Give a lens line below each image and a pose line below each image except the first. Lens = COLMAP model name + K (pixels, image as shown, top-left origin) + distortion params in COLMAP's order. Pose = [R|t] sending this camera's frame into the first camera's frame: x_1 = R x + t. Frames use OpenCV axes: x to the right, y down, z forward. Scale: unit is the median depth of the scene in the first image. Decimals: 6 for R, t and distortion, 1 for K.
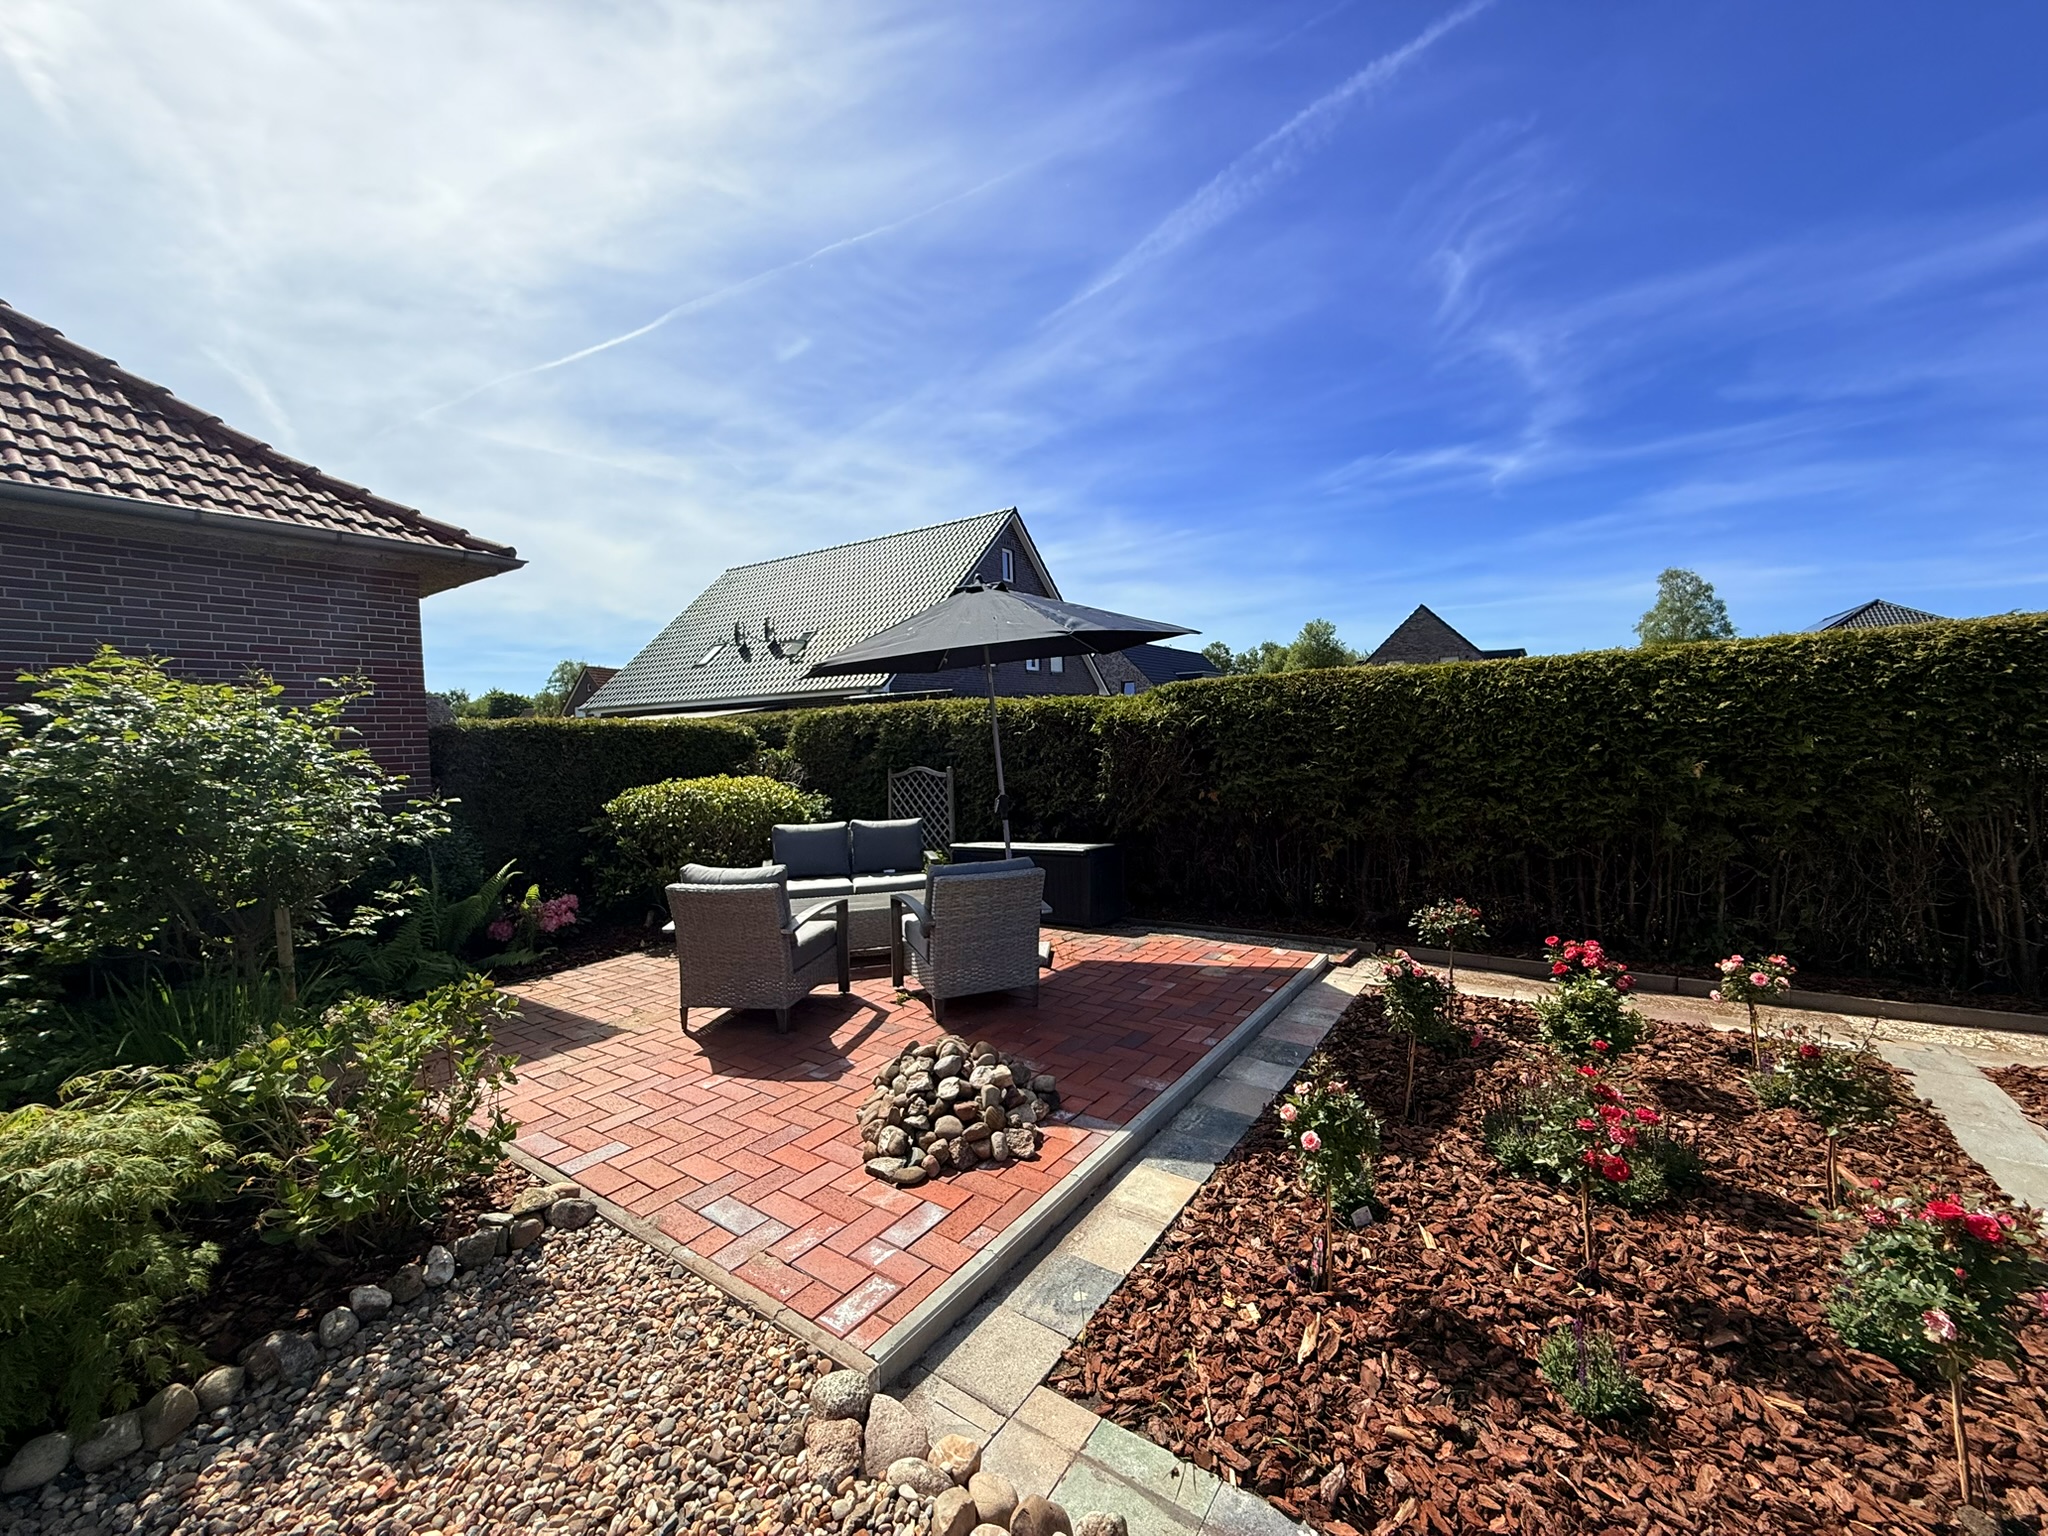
lens RADIAL K [[810.1, 0, 1013.5], [0, 810.1, 770.1], [0, 0, 1]] dist [-0.002035, 0.000366]
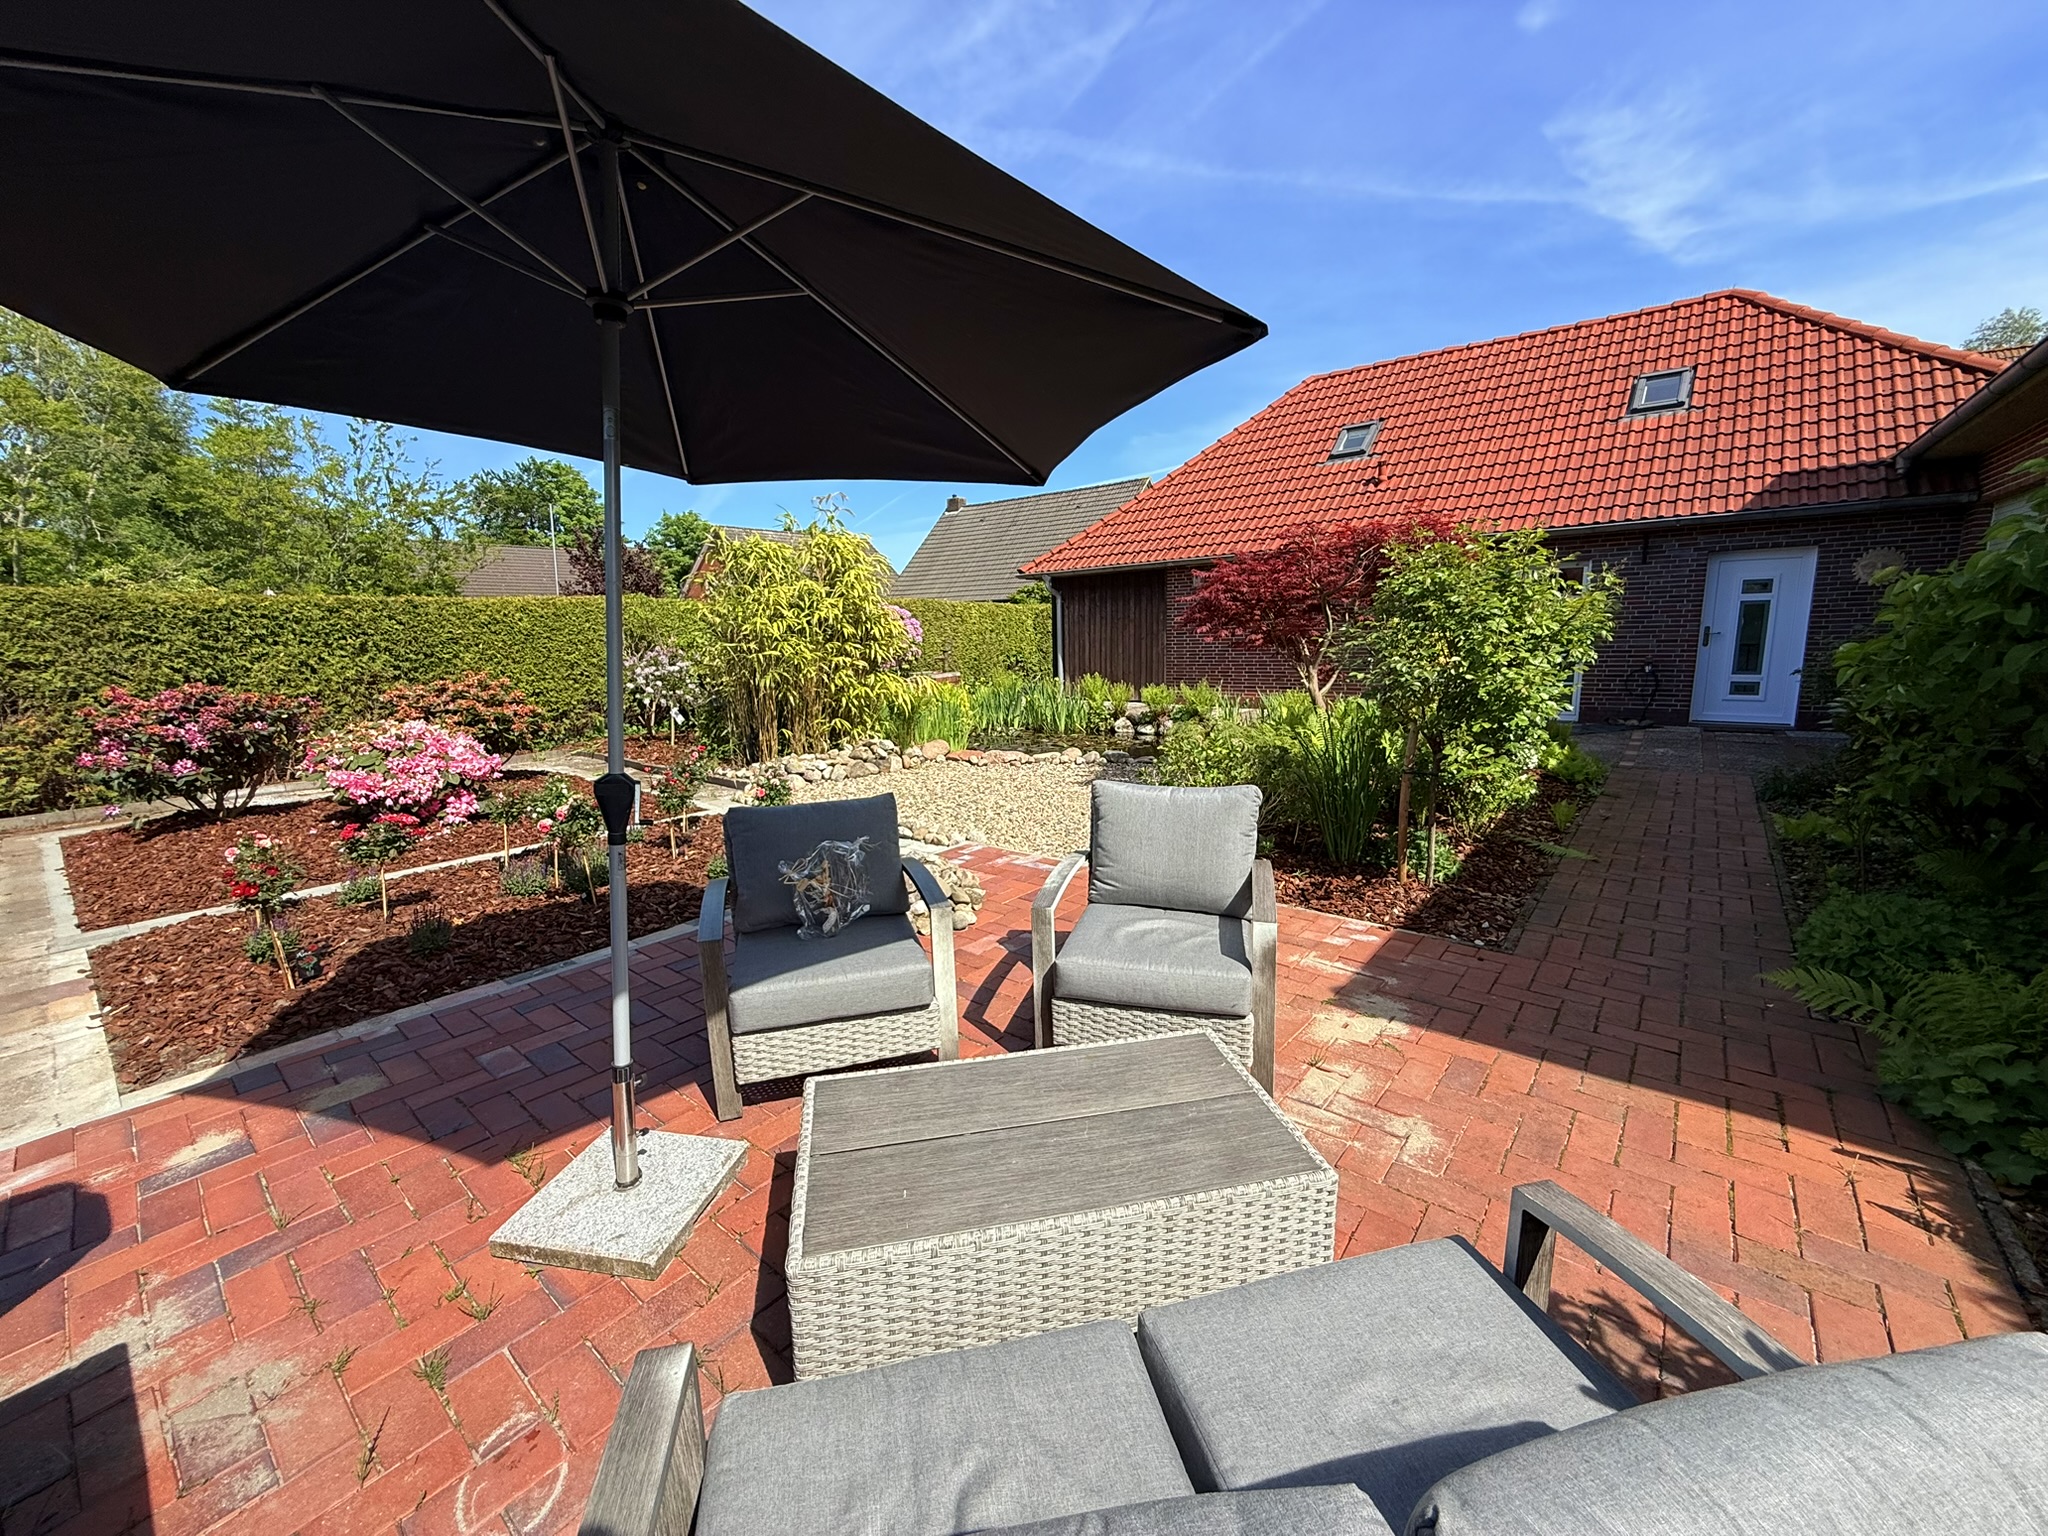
lens RADIAL K [[810.1, 0, 1013.5], [0, 810.1, 770.1], [0, 0, 1]] dist [-0.002035, 0.000366]
pose [[-0.995536, 0.036387, 0.087086, -0.269077], [0.054661, 0.974485, 0.217697, -0.050692], [-0.076943, 0.221485, -0.972124, 1.673207]]
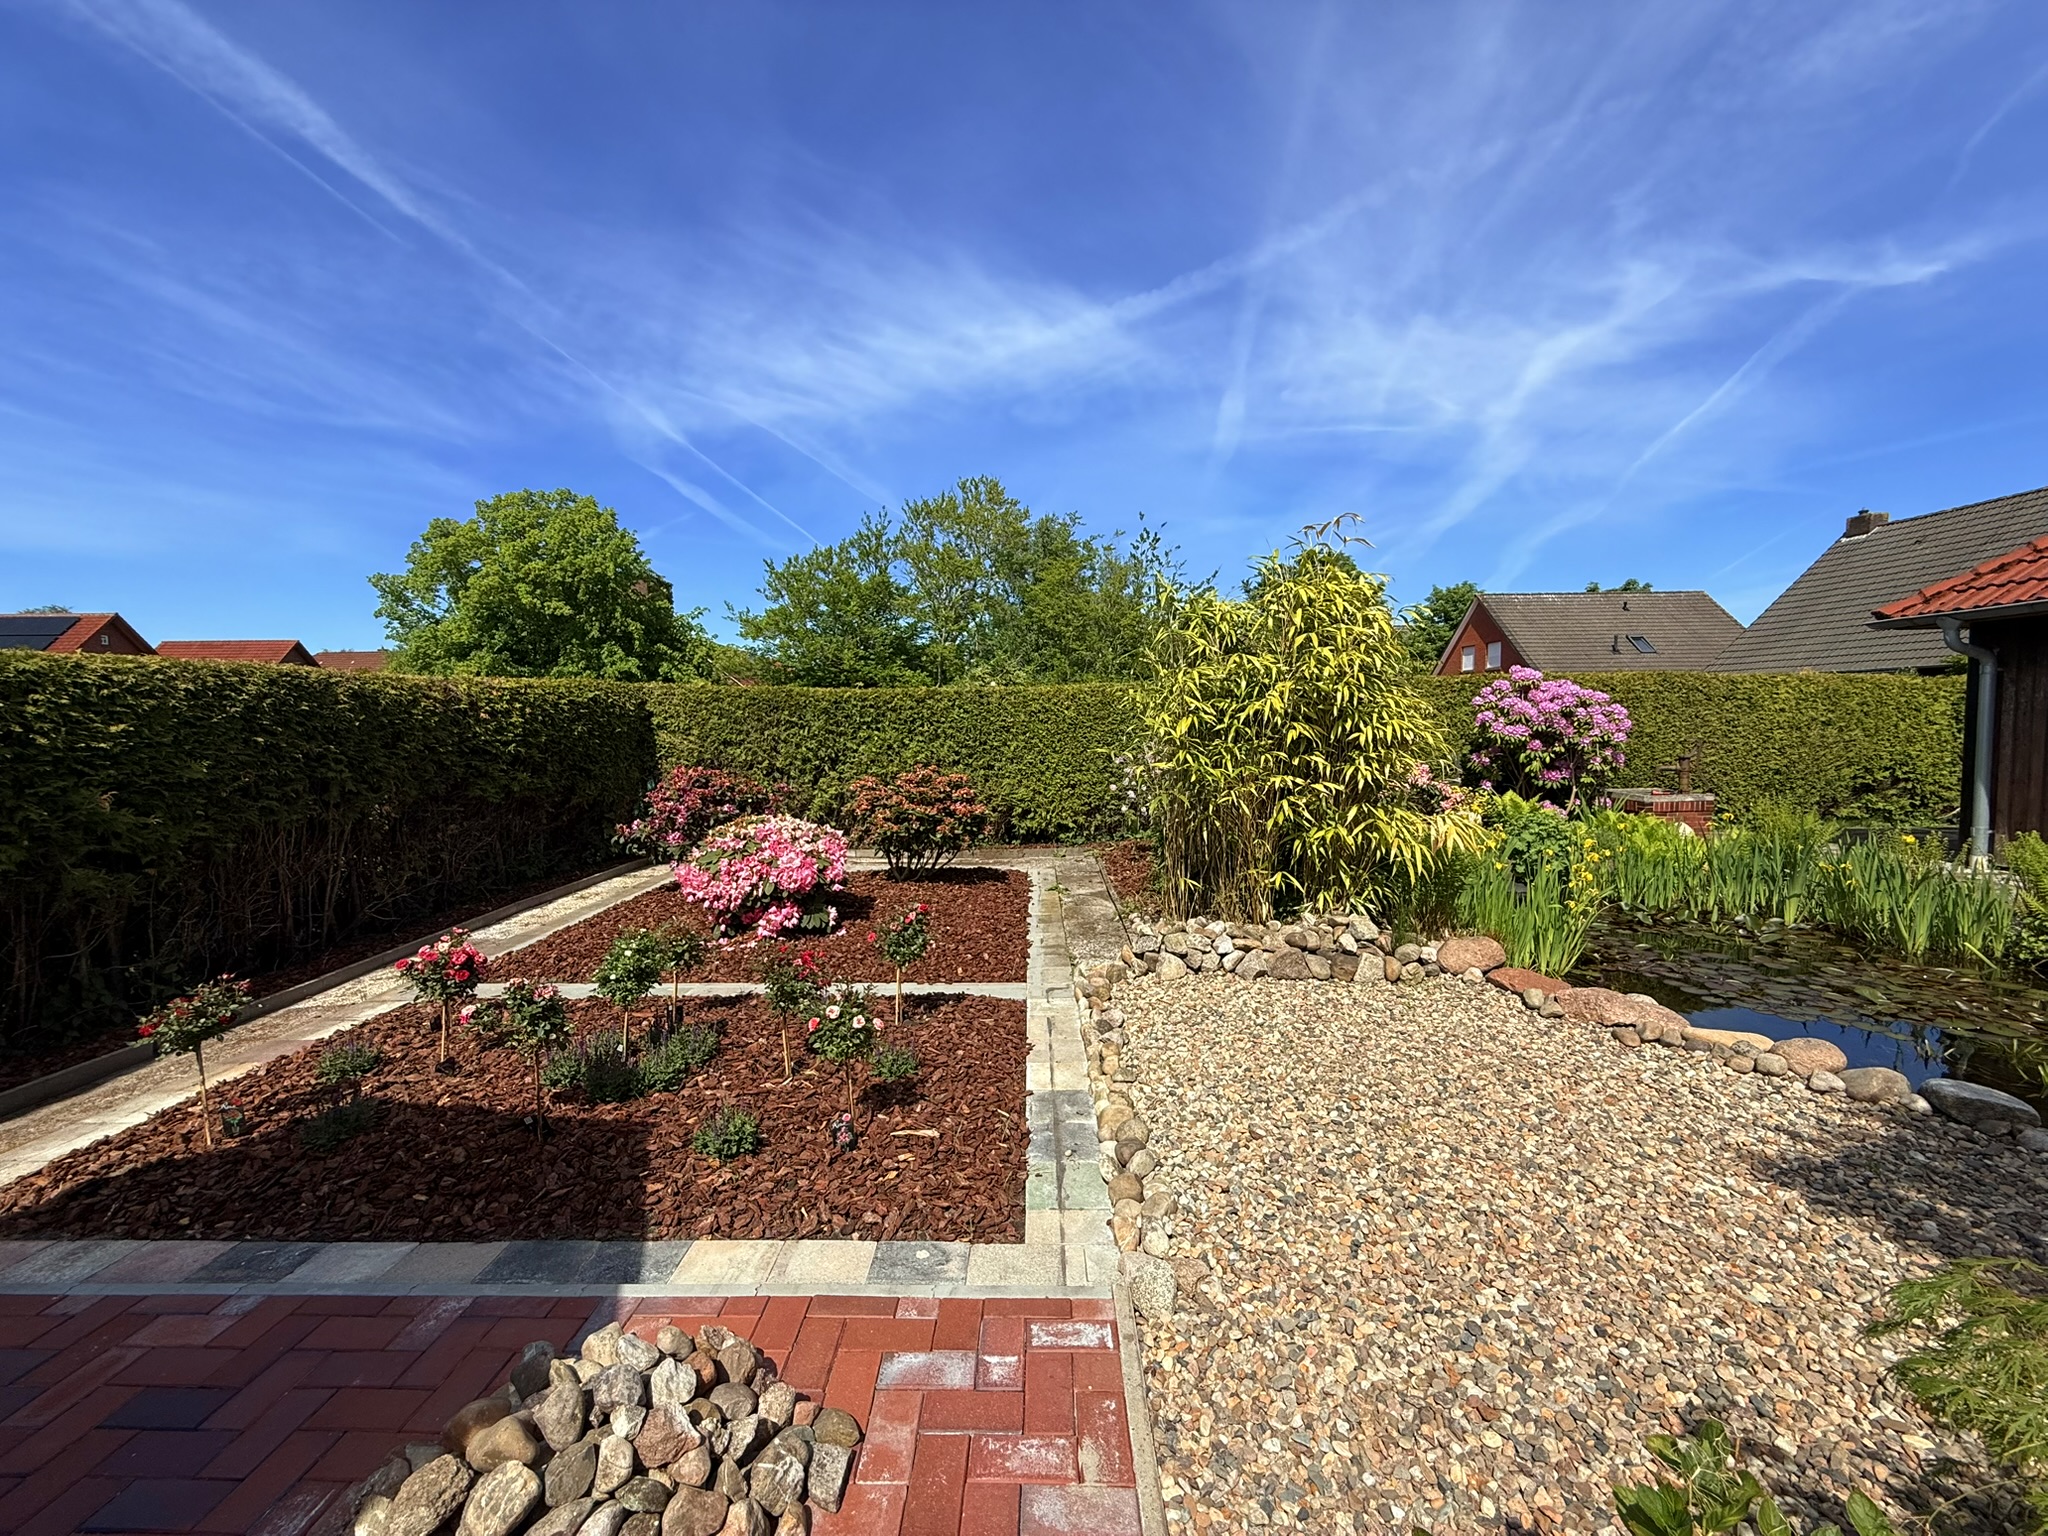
lens RADIAL K [[810.1, 0, 1013.5], [0, 810.1, 770.1], [0, 0, 1]] dist [-0.002035, 0.000366]
pose [[-0.553841, -0.017055, 0.832448, -0.464014], [0.068490, 0.995469, 0.065962, -0.029623], [-0.829801, 0.093547, -0.550164, 0.761115]]
